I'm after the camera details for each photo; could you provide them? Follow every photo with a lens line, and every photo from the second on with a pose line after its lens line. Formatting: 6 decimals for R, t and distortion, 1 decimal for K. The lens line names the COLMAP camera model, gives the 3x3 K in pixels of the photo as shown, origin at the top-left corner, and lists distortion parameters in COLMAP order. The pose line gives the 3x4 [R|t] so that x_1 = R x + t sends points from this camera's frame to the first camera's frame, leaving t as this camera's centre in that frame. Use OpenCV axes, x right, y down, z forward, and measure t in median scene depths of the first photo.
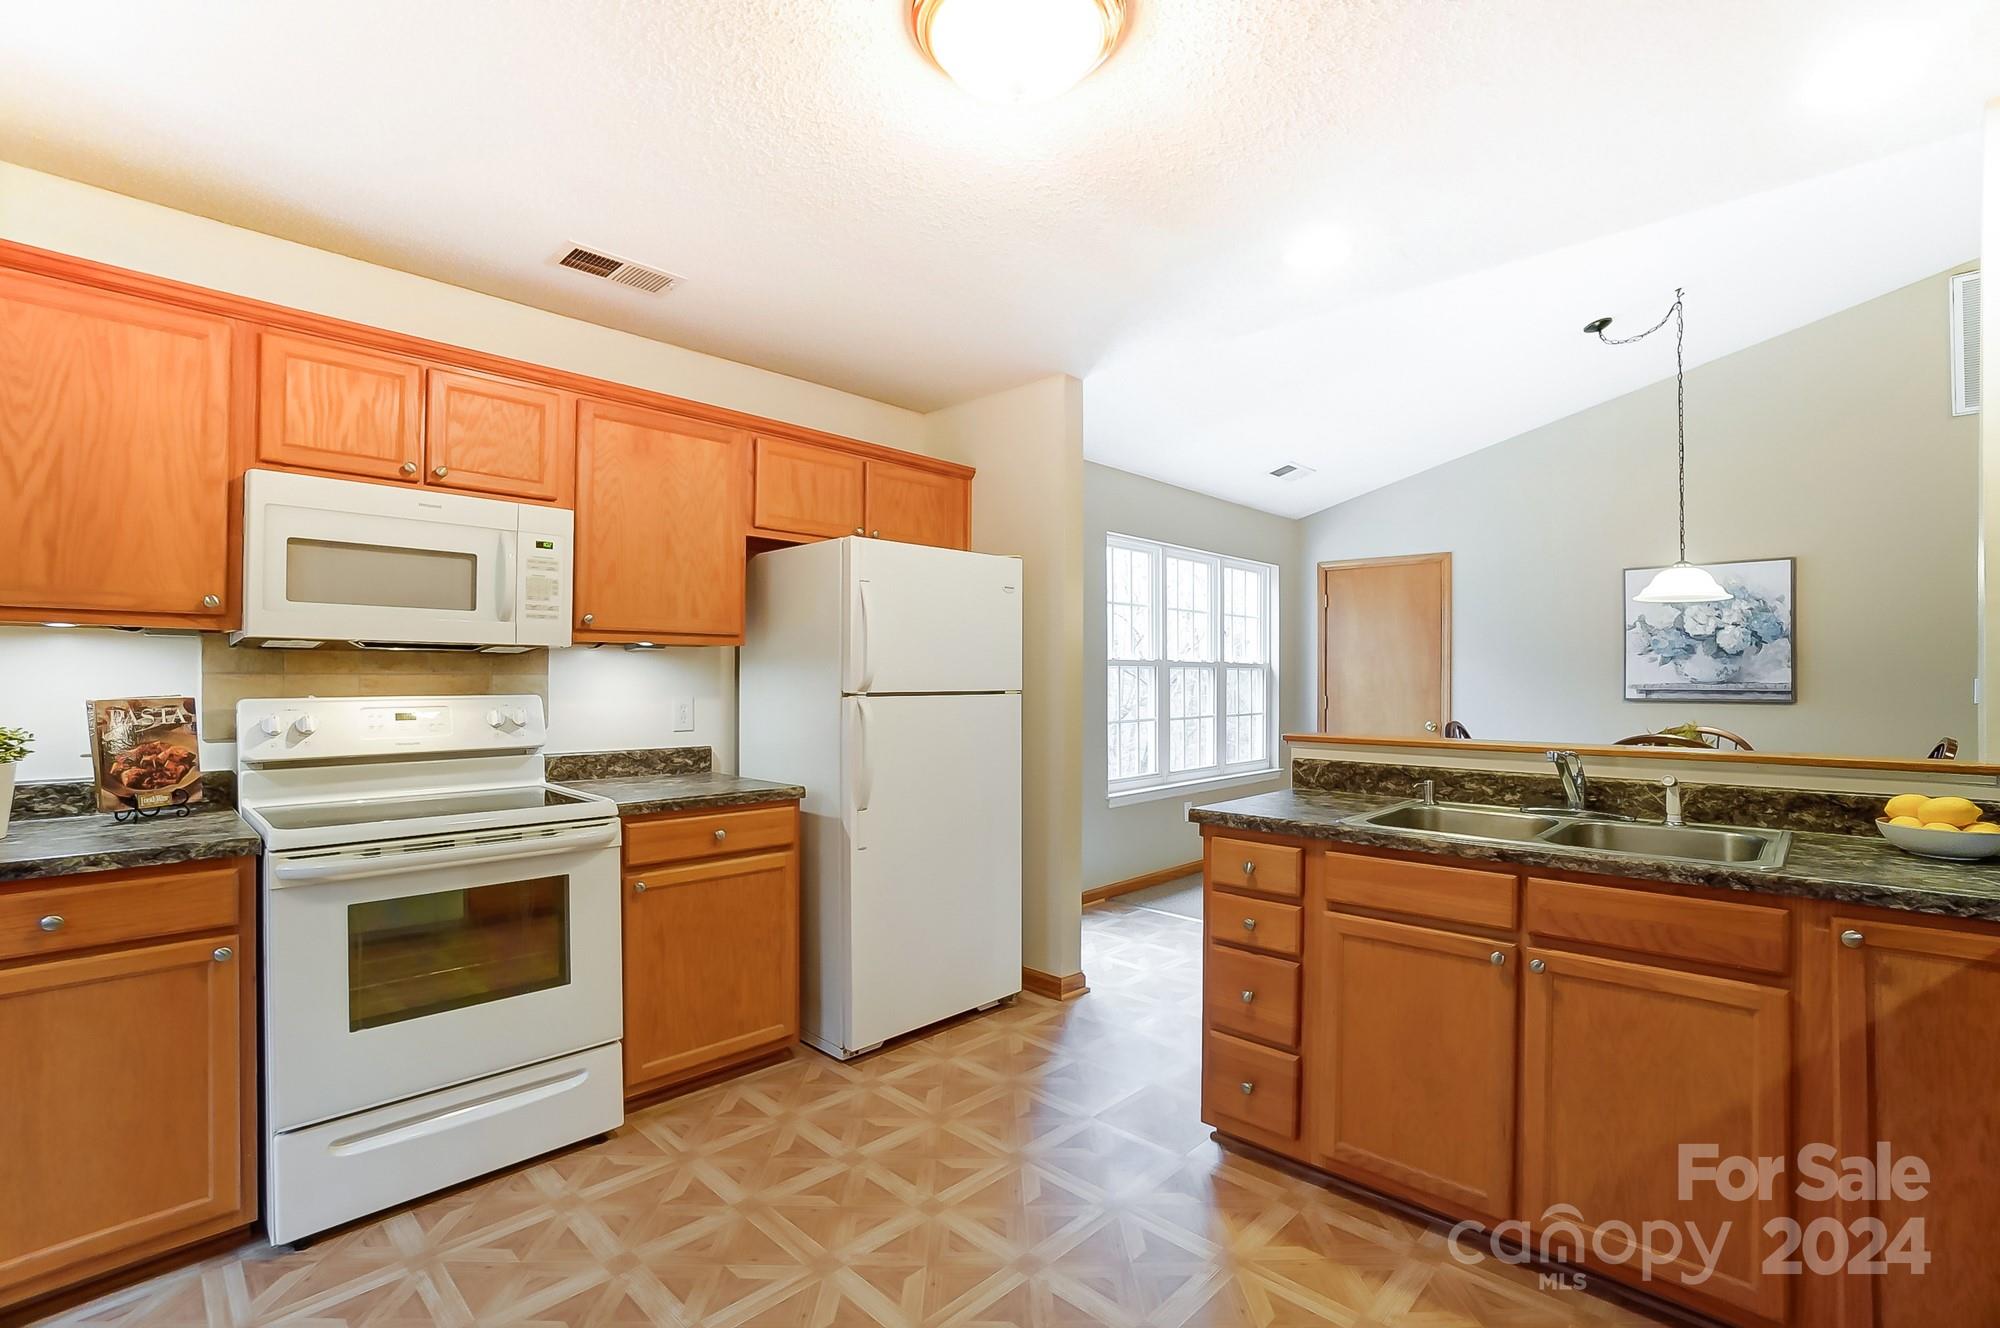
lens RADIAL K [[897.1, 0, 1006.2], [0, 897.1, 678.4], [0, 0, 1]] dist [-0.039904, 0.009839]
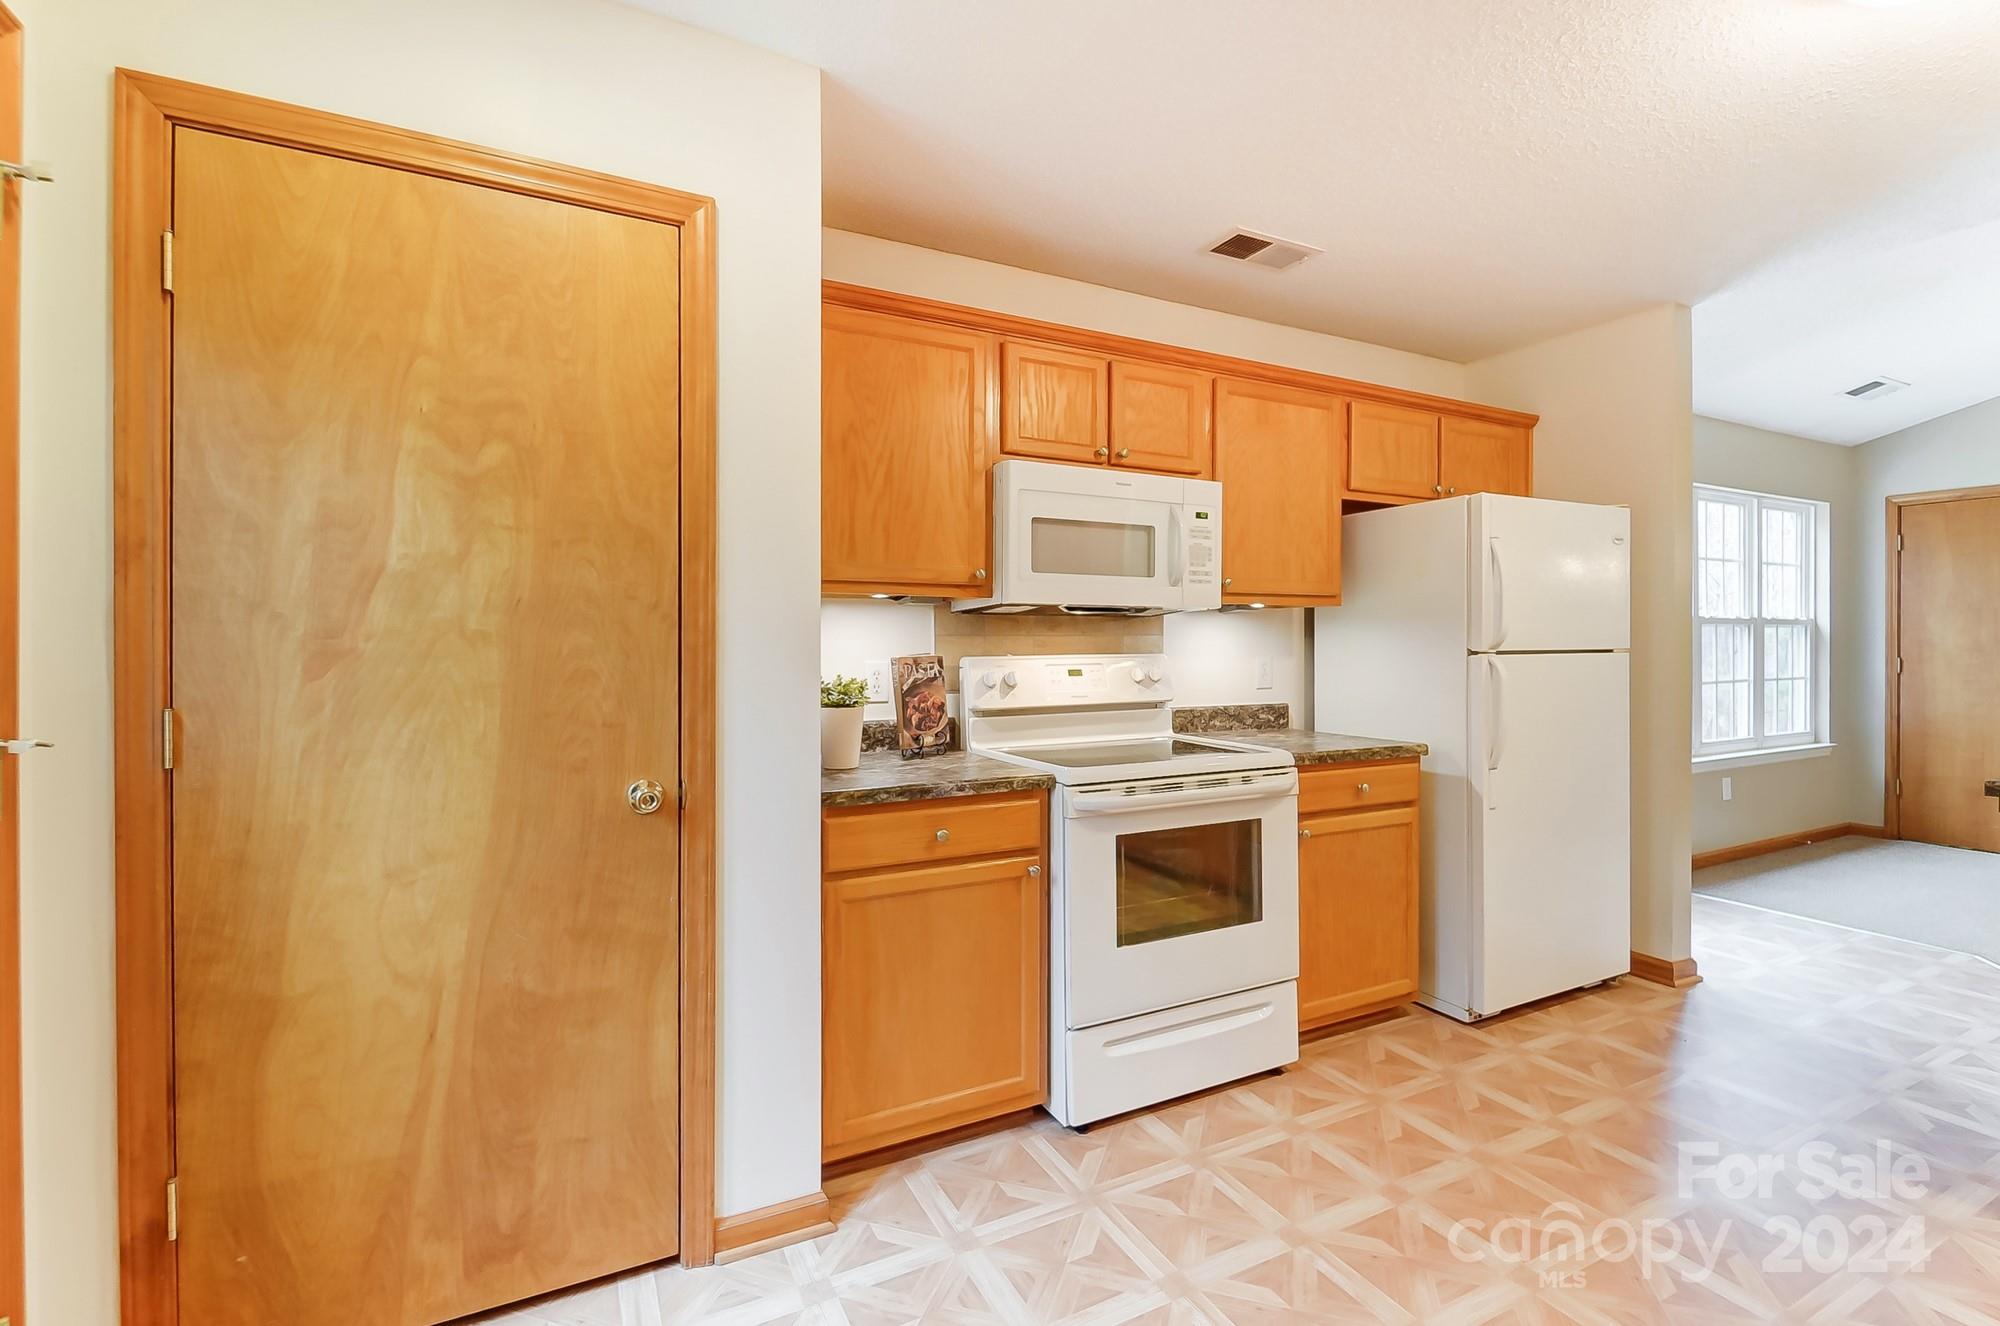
lens RADIAL K [[897.1, 0, 1017.6], [0, 897.1, 636.6], [0, 0, 1]] dist [-0.039904, 0.009839]
pose [[0.940989, -0.008287, -0.338337, -0.317883], [0.005841, 0.999949, -0.008247, 0.005581], [0.338388, 0.005784, 0.940989, -0.091397]]
